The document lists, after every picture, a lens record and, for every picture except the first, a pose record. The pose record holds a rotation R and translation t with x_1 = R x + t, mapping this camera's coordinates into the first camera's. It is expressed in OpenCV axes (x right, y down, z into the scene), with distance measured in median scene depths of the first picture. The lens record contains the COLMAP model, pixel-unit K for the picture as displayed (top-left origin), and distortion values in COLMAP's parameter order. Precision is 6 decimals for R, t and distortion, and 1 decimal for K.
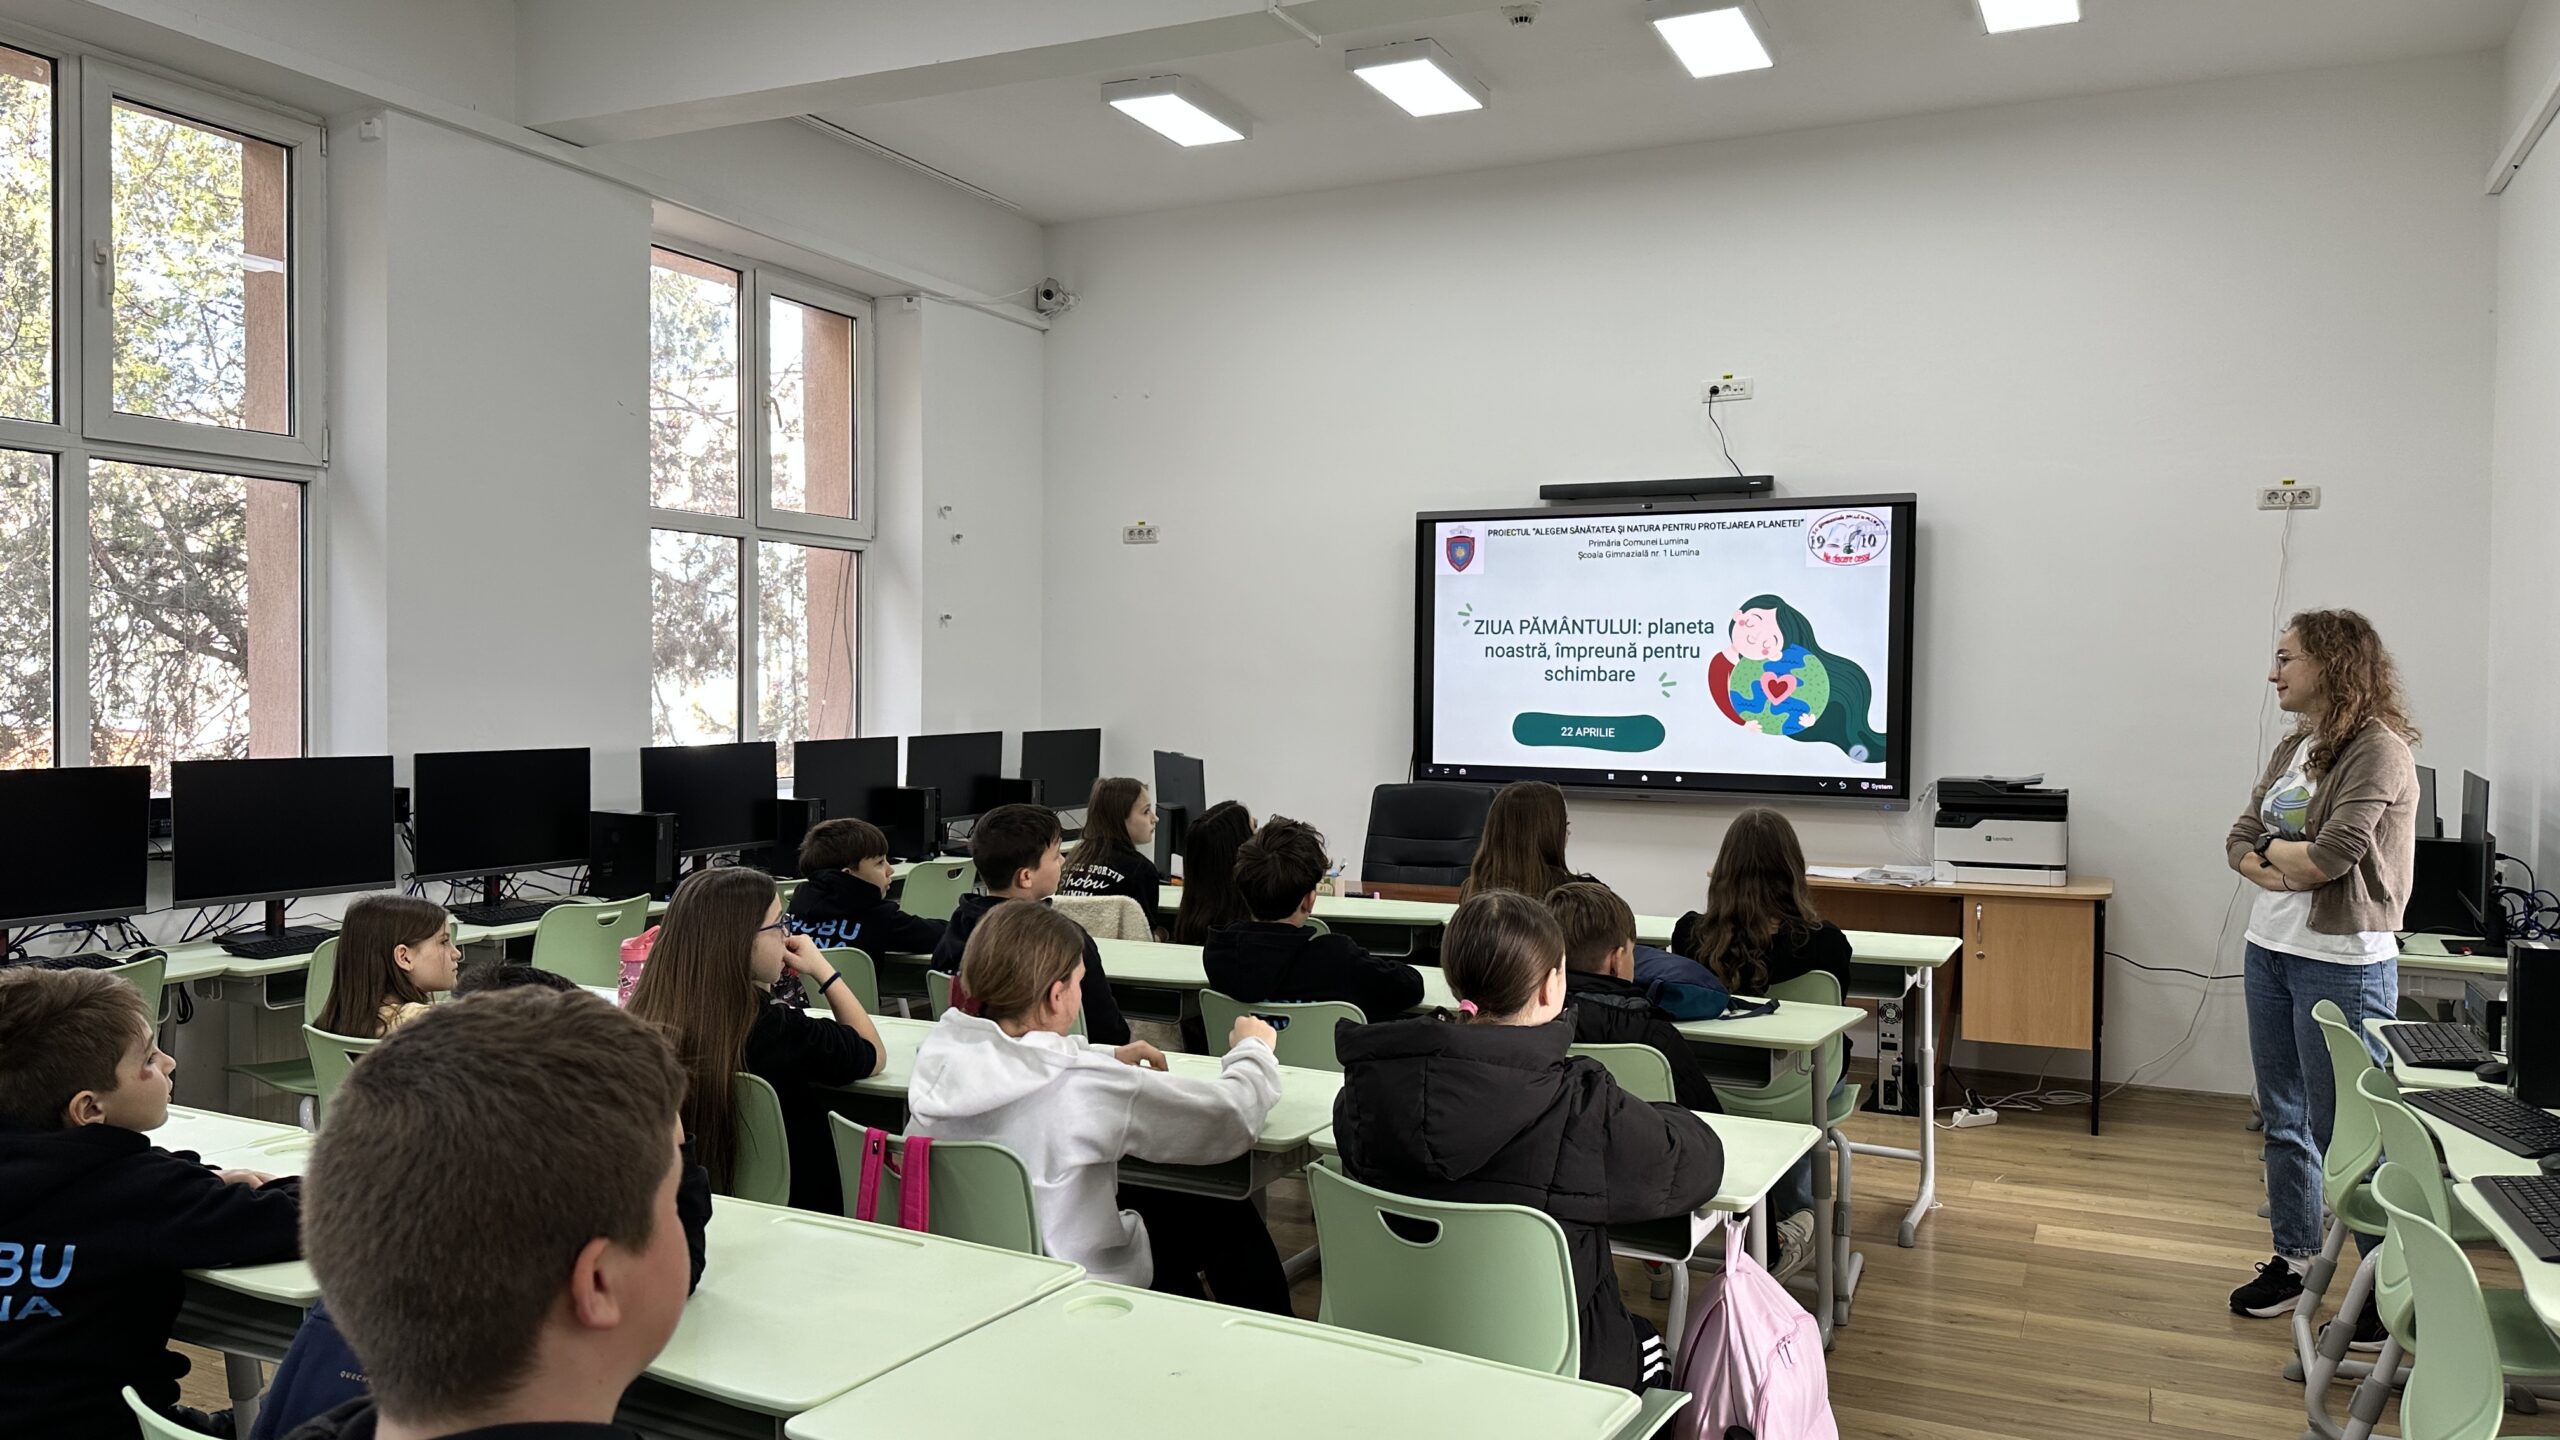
lens RADIAL K [[1775.8, 0, 1293.6], [0, 1775.8, 720.5], [0, 0, 1]] dist [0.069037, -0.092645]
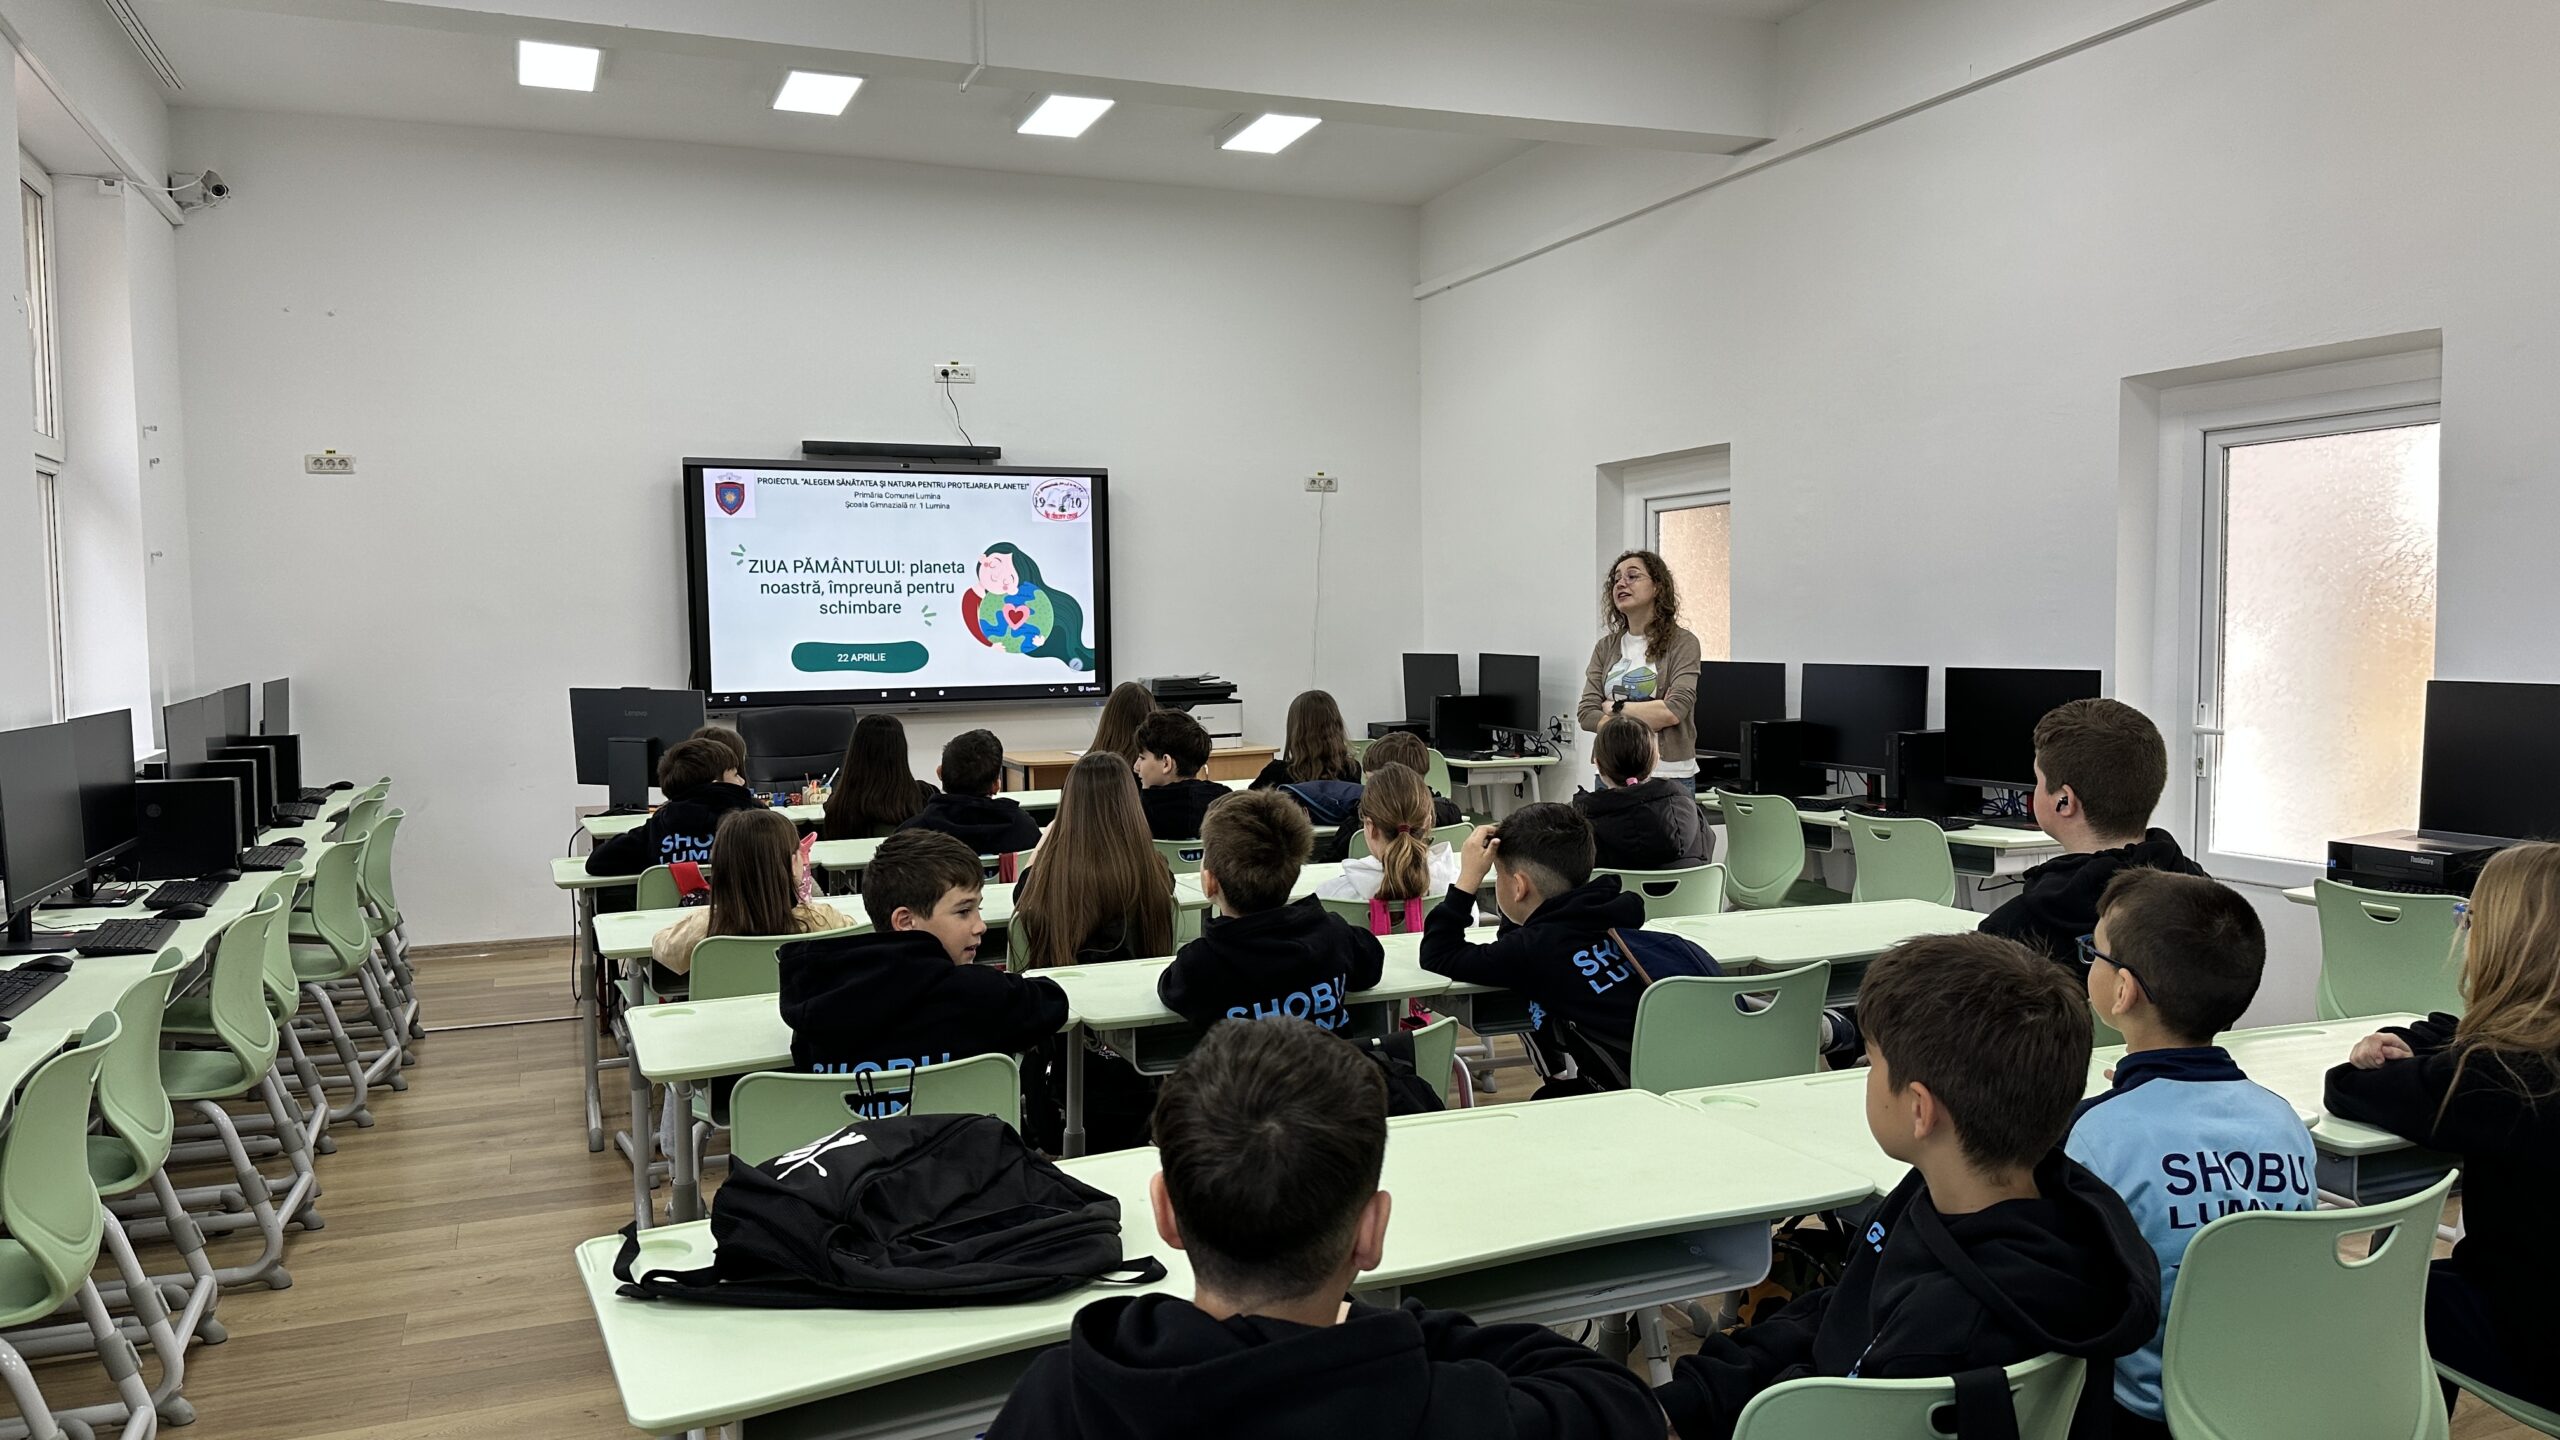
lens RADIAL K [[1775.8, 0, 1285.1], [0, 1775.8, 732.8], [0, 0, 1]] dist [0.069037, -0.092645]
pose [[0.666034, -0.068146, 0.742802, -0.542613], [0.038276, 0.997628, 0.057204, -0.000480], [-0.744939, -0.009668, 0.667063, 0.012703]]
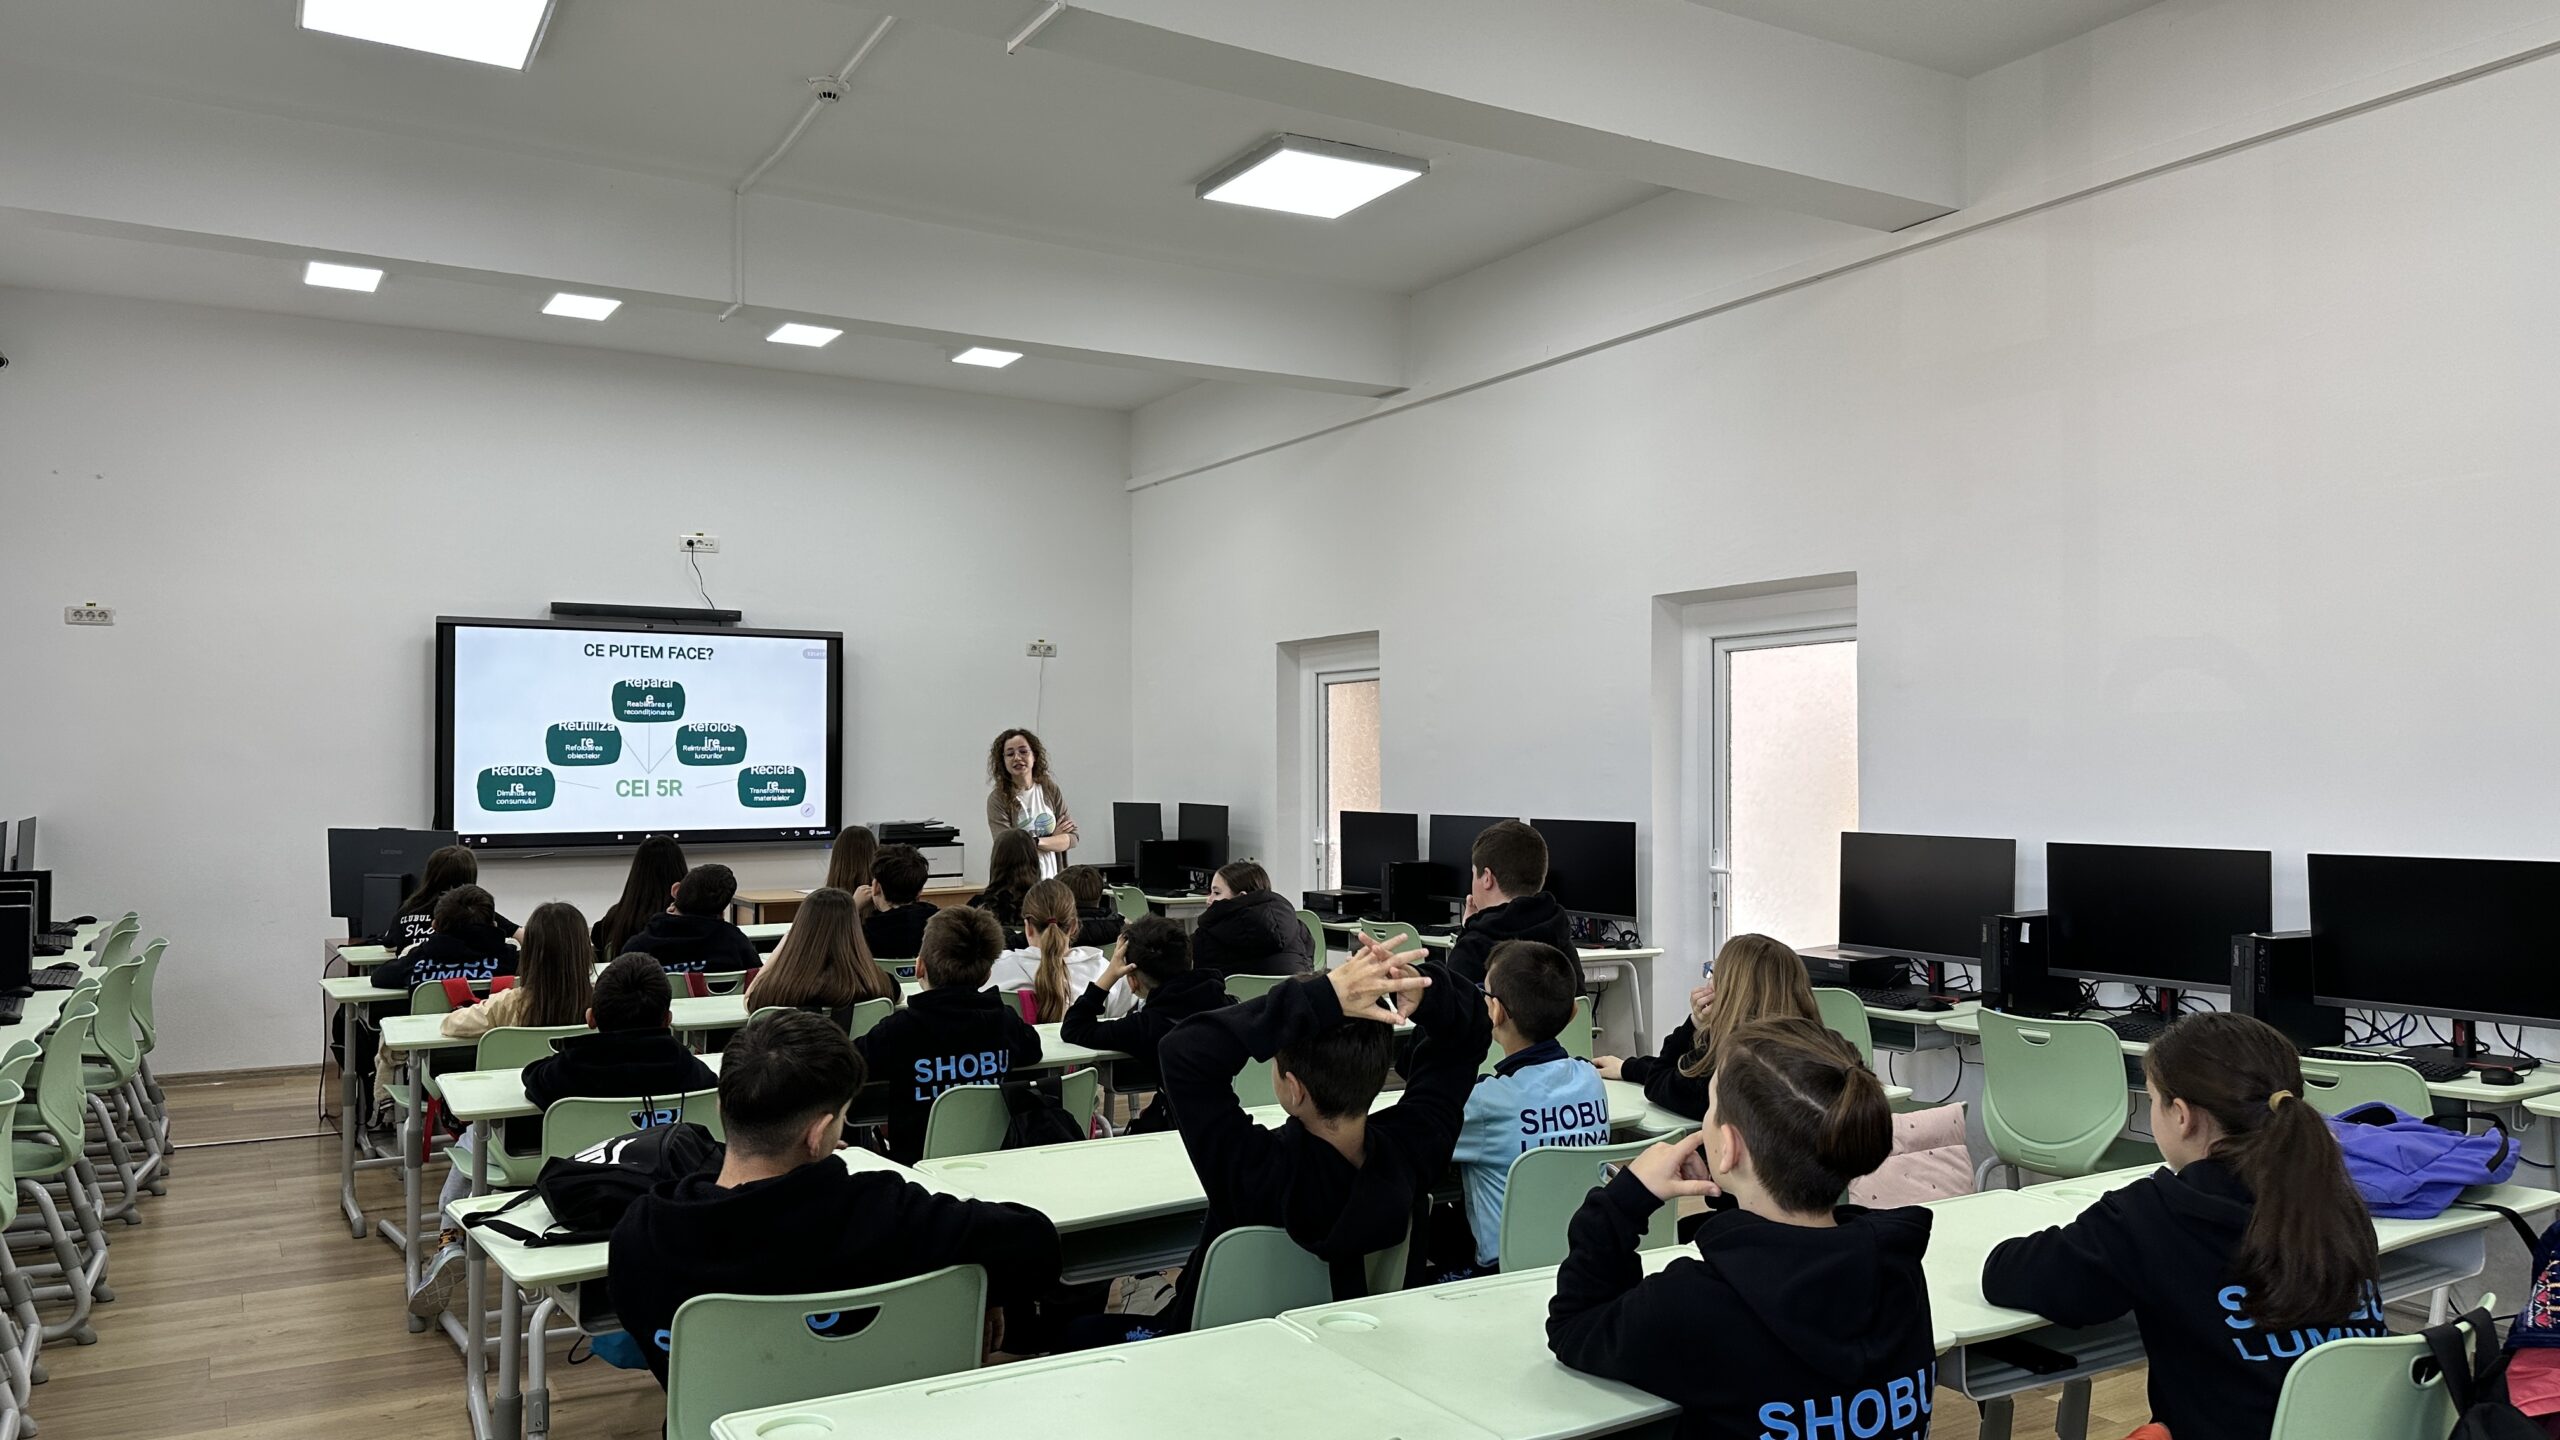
lens RADIAL K [[1775.8, 0, 1297.1], [0, 1775.8, 738.7], [0, 0, 1]] dist [0.069037, -0.092645]
pose [[0.547271, 0.000974, 0.836955, -0.651665], [0.025808, 0.999504, -0.018038, -0.002836], [-0.836557, 0.031472, 0.546975, -0.109771]]
